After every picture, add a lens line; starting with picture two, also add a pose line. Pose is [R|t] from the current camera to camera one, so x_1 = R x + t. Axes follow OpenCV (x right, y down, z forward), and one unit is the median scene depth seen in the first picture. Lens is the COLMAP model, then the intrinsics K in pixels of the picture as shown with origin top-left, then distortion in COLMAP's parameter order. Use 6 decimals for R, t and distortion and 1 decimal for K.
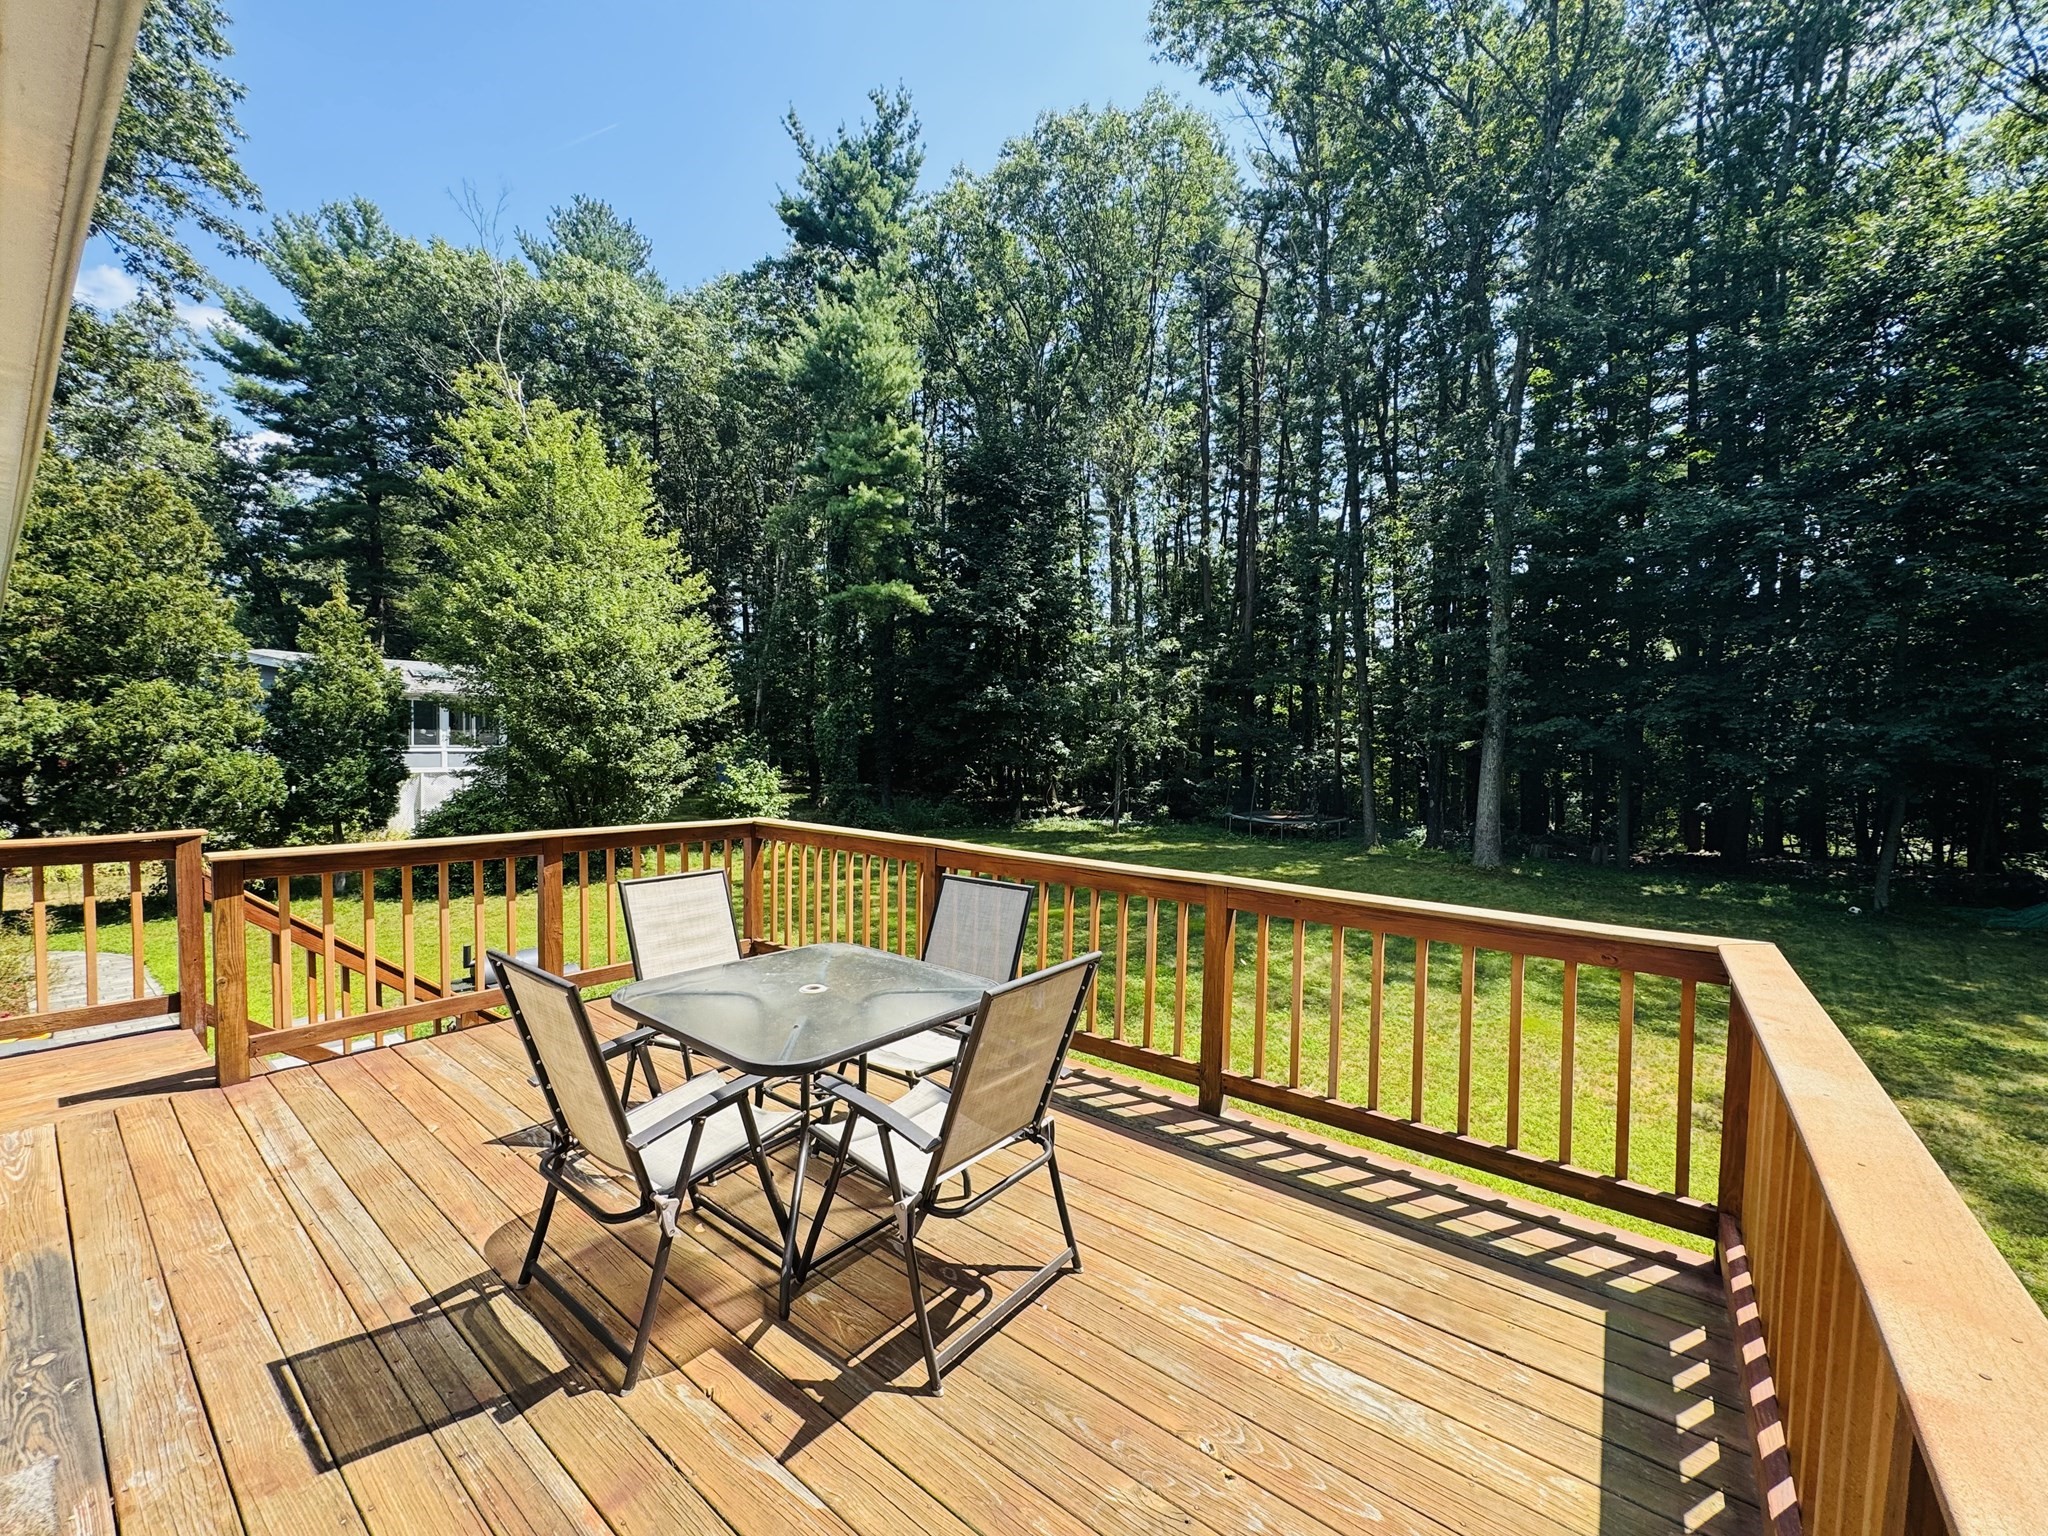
lens RADIAL K [[817.4, 0, 1024.7], [0, 817.4, 767.5], [0, 0, 1]] dist [-0.002562, 0.000673]
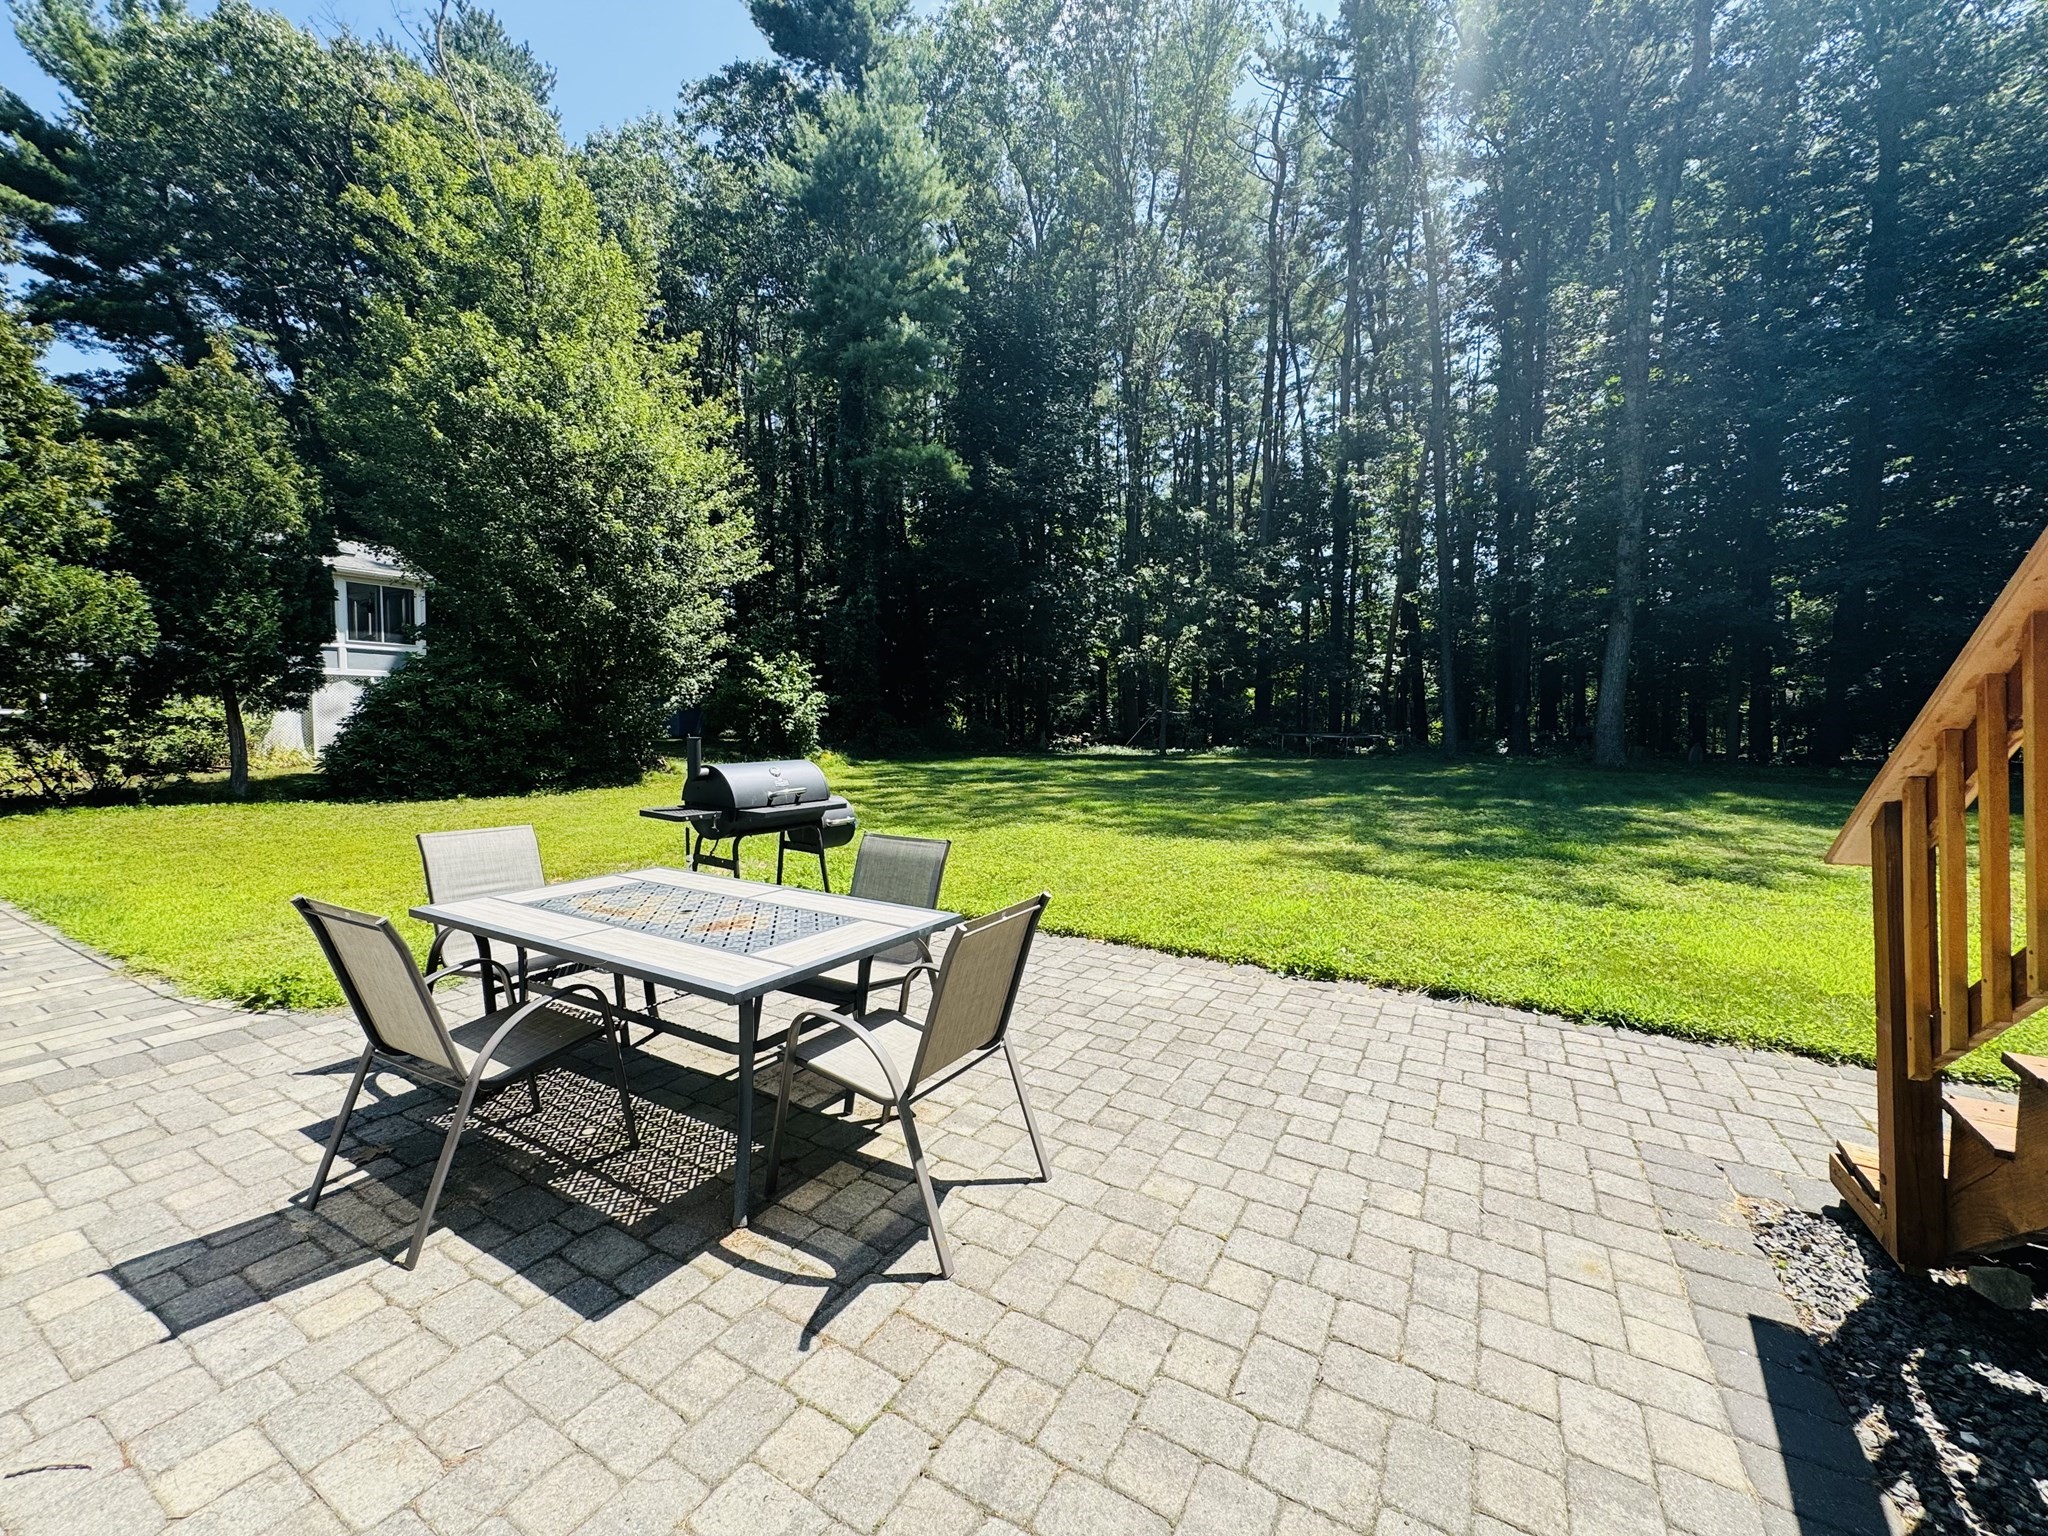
lens RADIAL K [[817.4, 0, 1029.3], [0, 817.4, 769.8], [0, 0, 1]] dist [-0.002562, 0.000673]
pose [[0.989989, -0.019861, 0.139741, -0.161641], [0.015772, 0.999416, 0.030302, 0.068484], [-0.140262, -0.027795, 0.989724, 0.133767]]
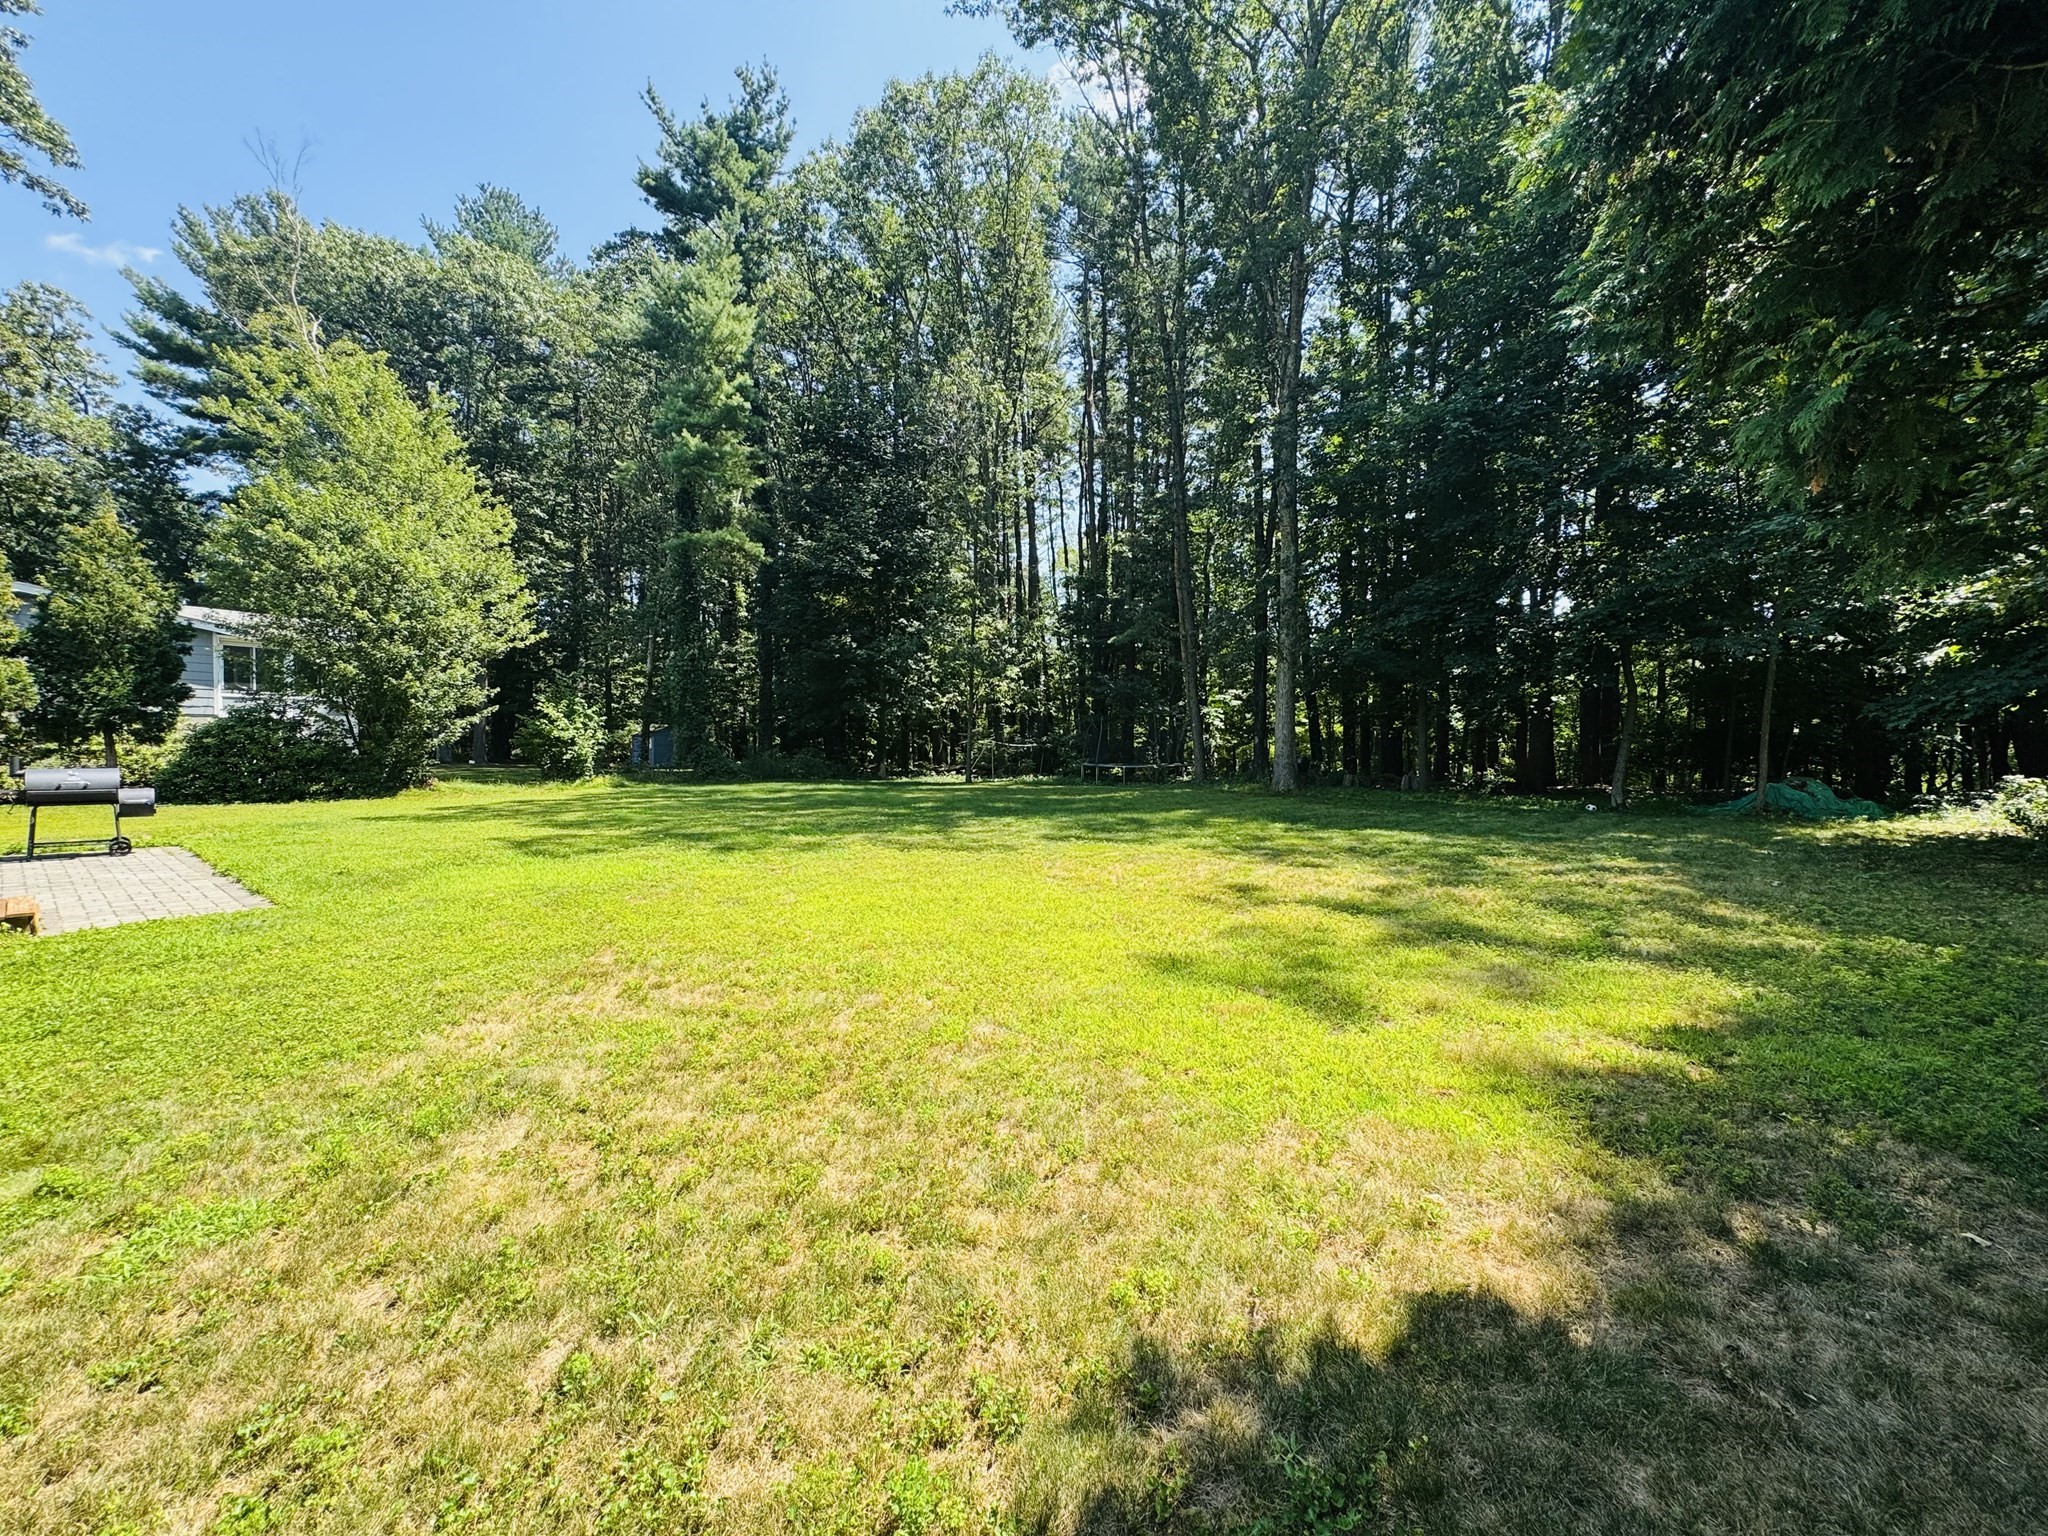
lens RADIAL K [[817.4, 0, 1025.7], [0, 817.4, 768.6], [0, 0, 1]] dist [-0.002562, 0.000673]
pose [[0.999887, -0.010985, -0.010306, 0.192917], [0.010846, 0.999850, -0.013479, 0.078805], [0.010452, 0.013366, 0.999856, -0.014372]]
